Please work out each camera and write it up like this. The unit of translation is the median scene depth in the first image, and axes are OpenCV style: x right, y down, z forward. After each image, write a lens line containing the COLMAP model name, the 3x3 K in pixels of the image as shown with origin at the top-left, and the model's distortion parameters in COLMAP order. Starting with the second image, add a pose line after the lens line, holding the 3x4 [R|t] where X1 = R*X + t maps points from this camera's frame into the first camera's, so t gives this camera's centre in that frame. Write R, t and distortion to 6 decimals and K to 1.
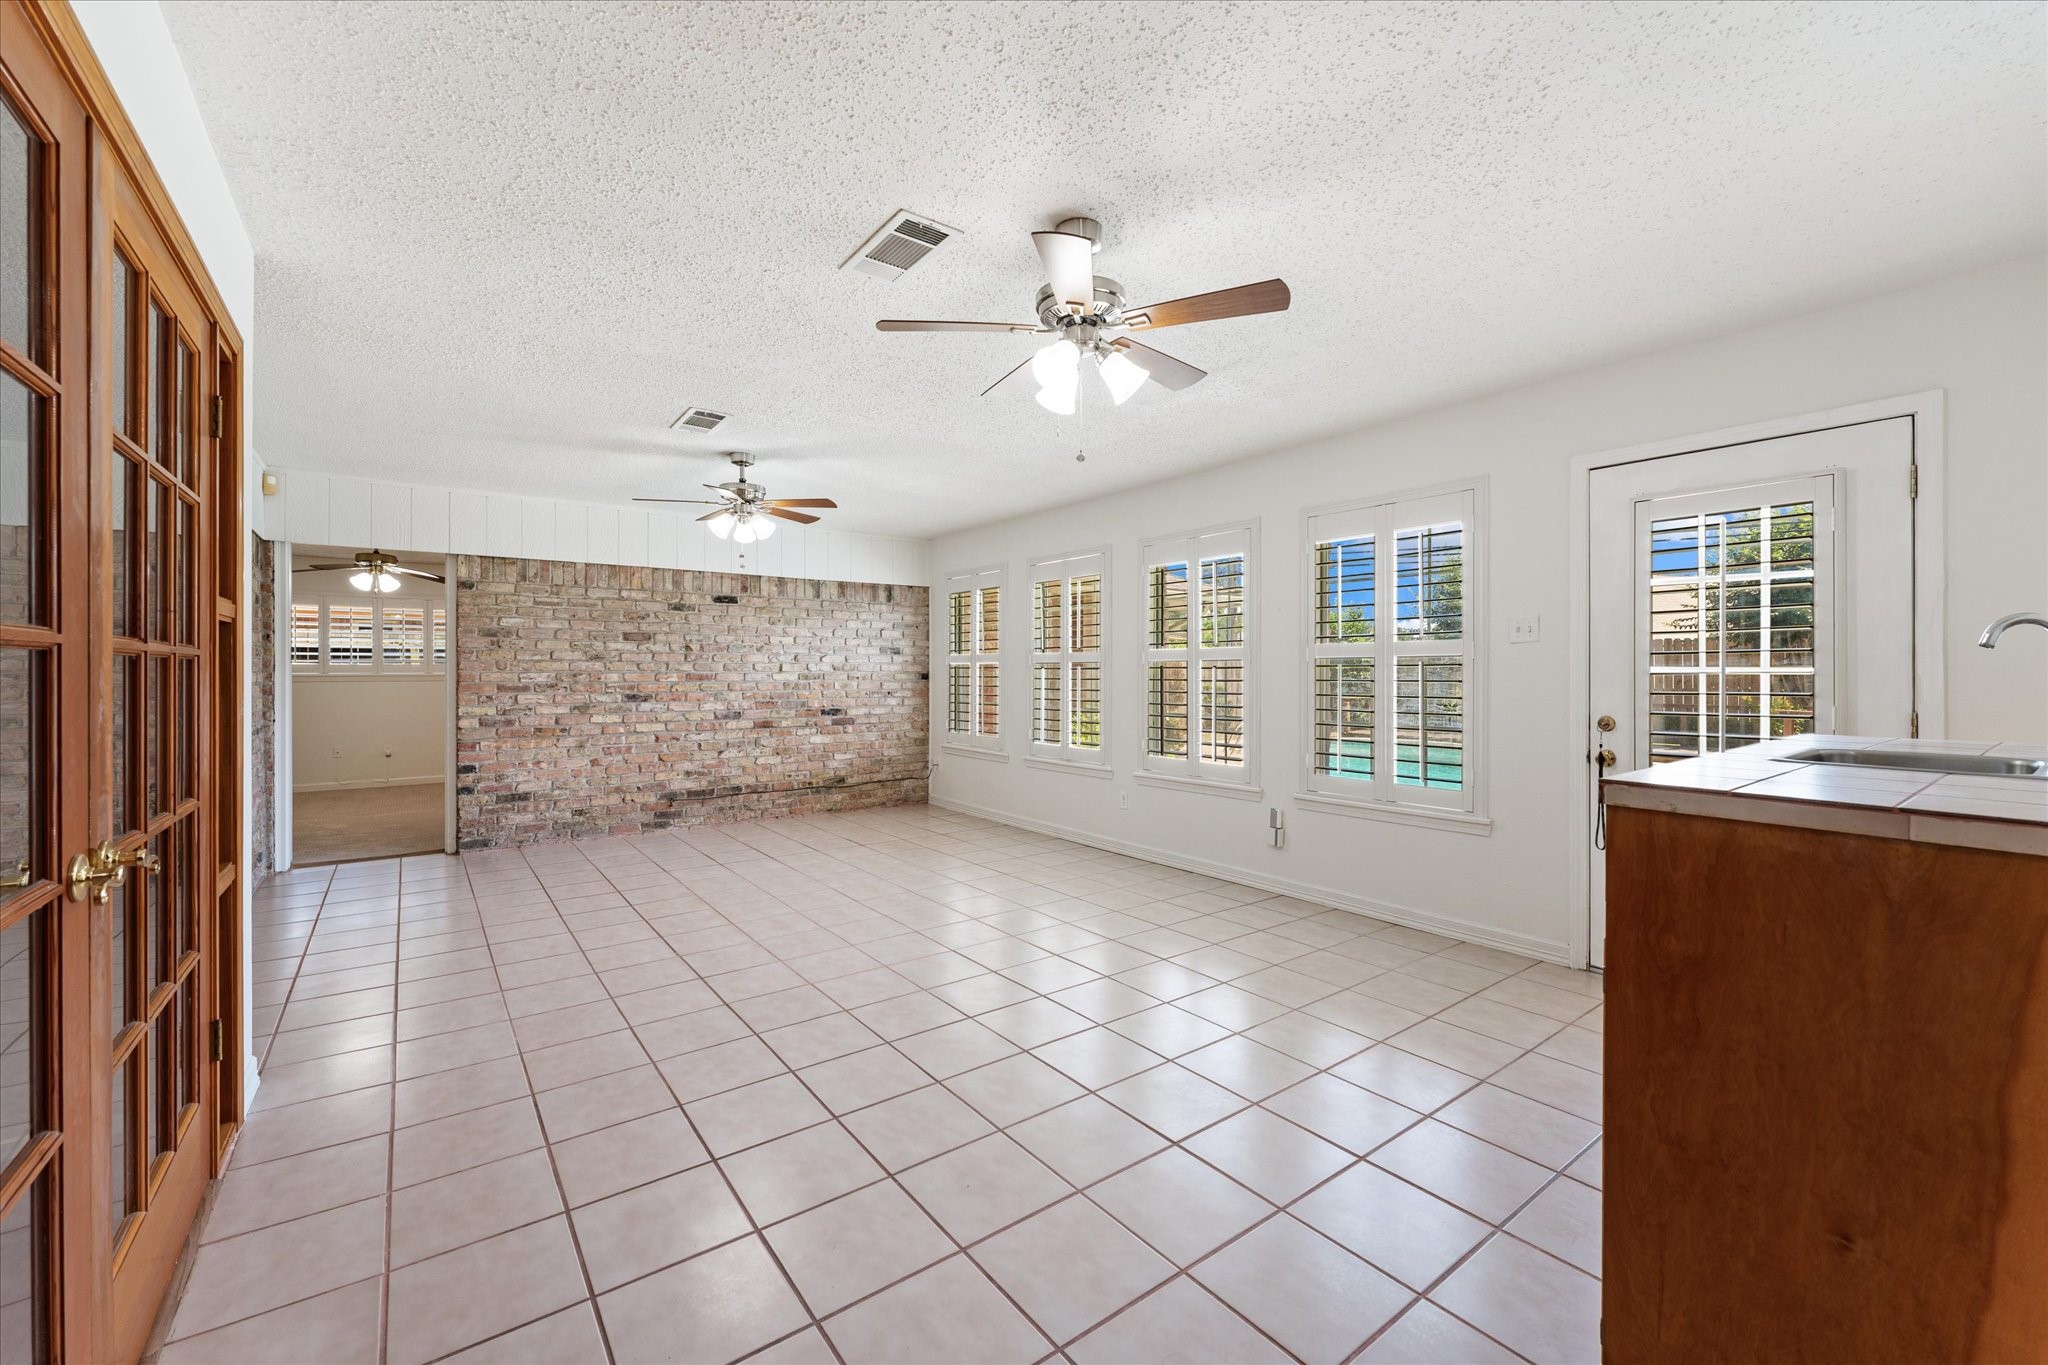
lens RADIAL K [[826.8, 0, 1033.7], [0, 826.8, 675.7], [0, 0, 1]] dist [-0.002663, -0.000209]
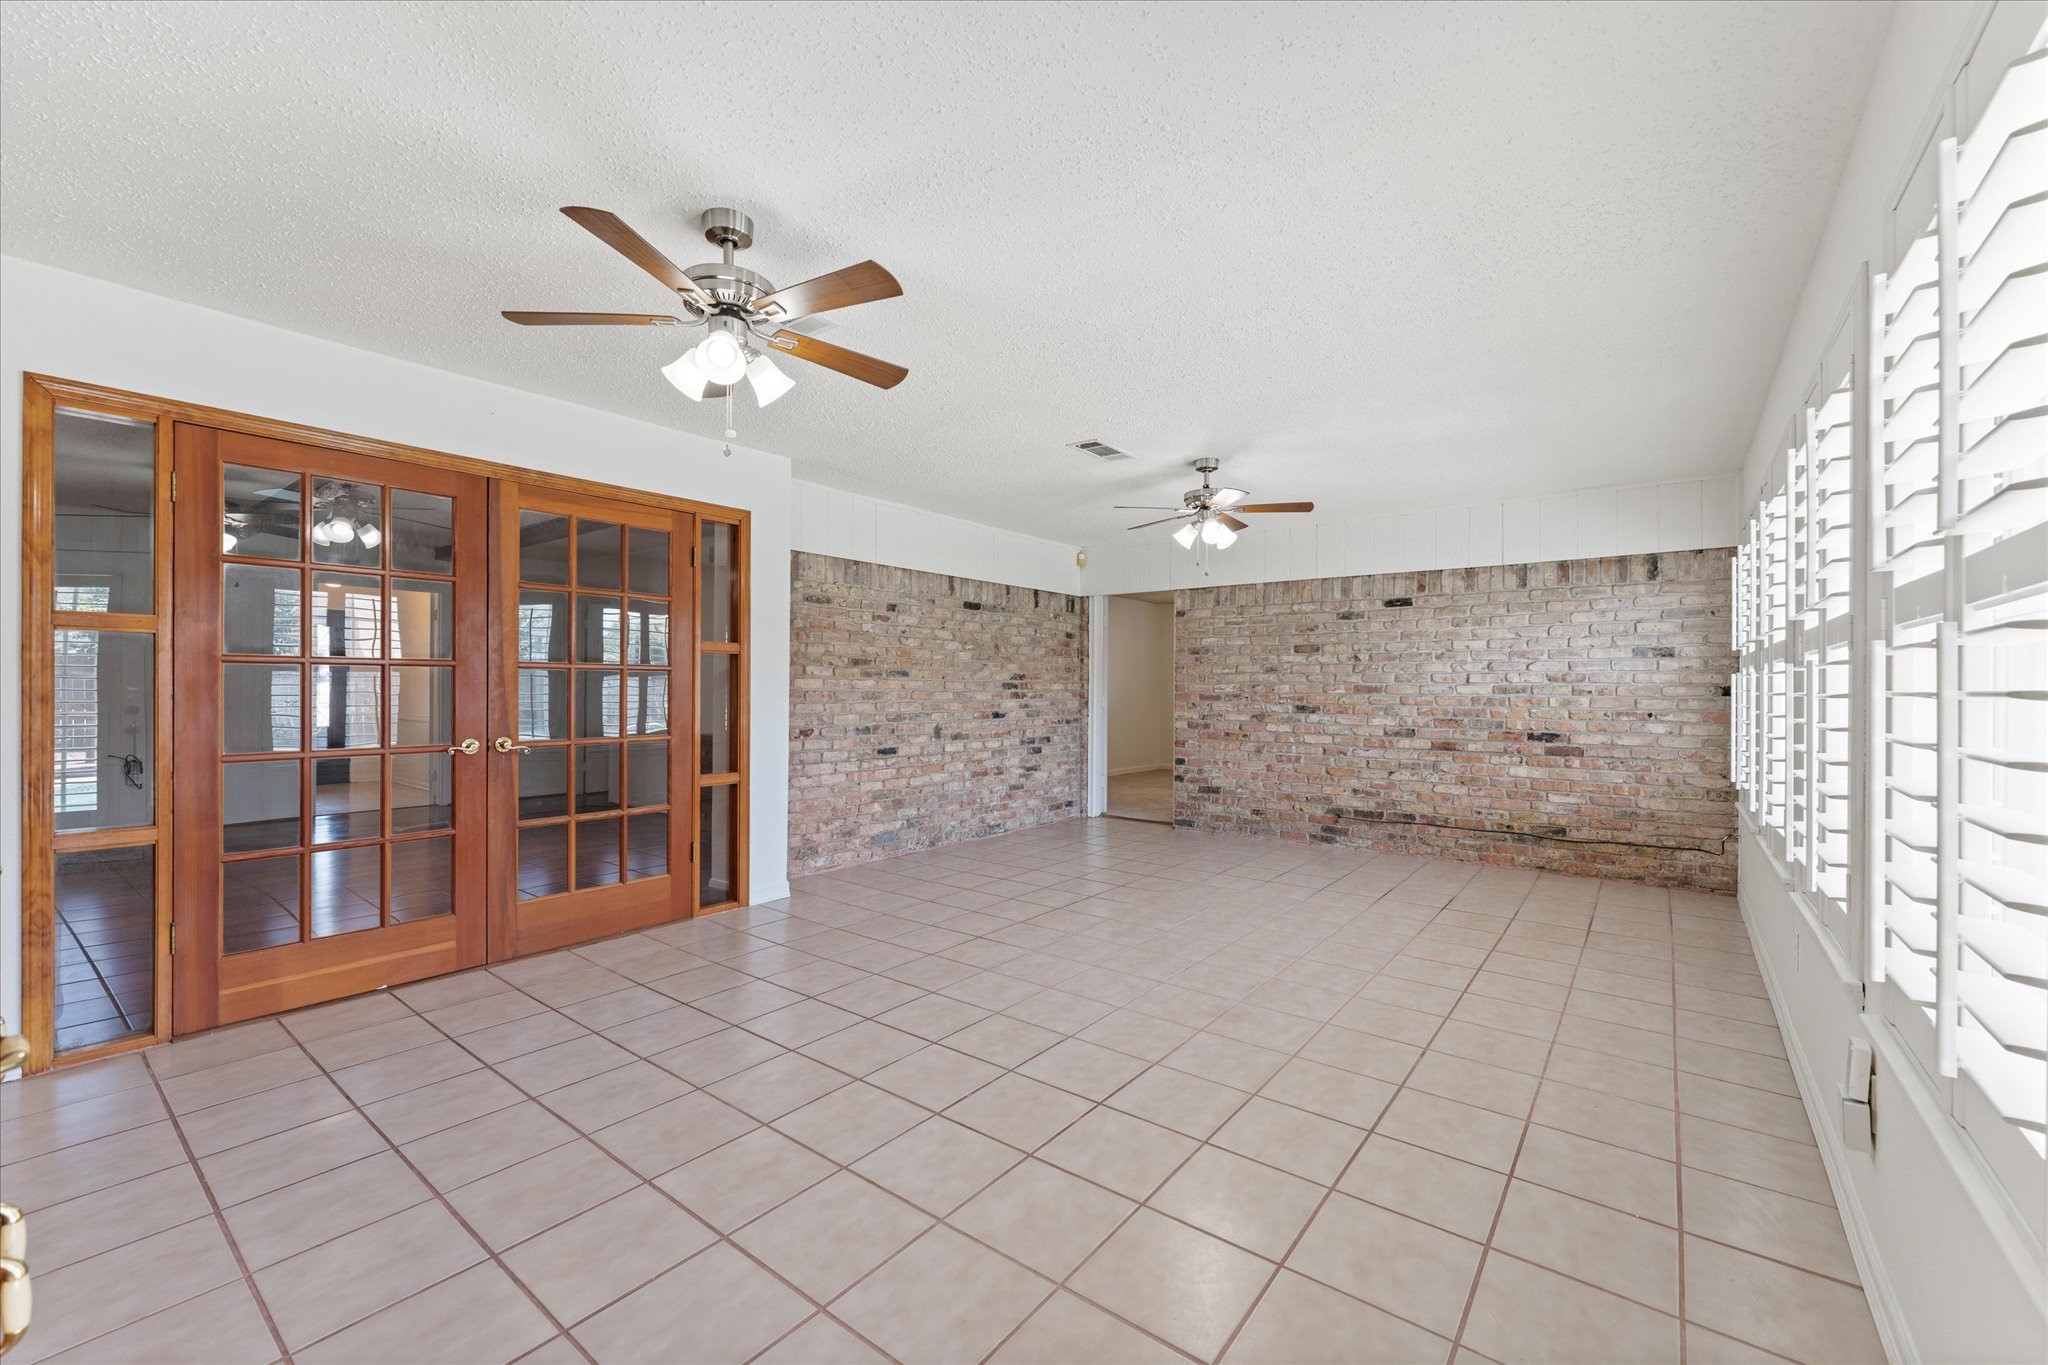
lens RADIAL K [[826.8, 0, 1033.7], [0, 826.8, 675.7], [0, 0, 1]] dist [-0.002663, -0.000209]
pose [[0.259939, -0.013263, -0.965534, 0.394678], [-0.010287, 0.999811, -0.016504, 0.005873], [0.965570, 0.014222, 0.259753, 0.394357]]
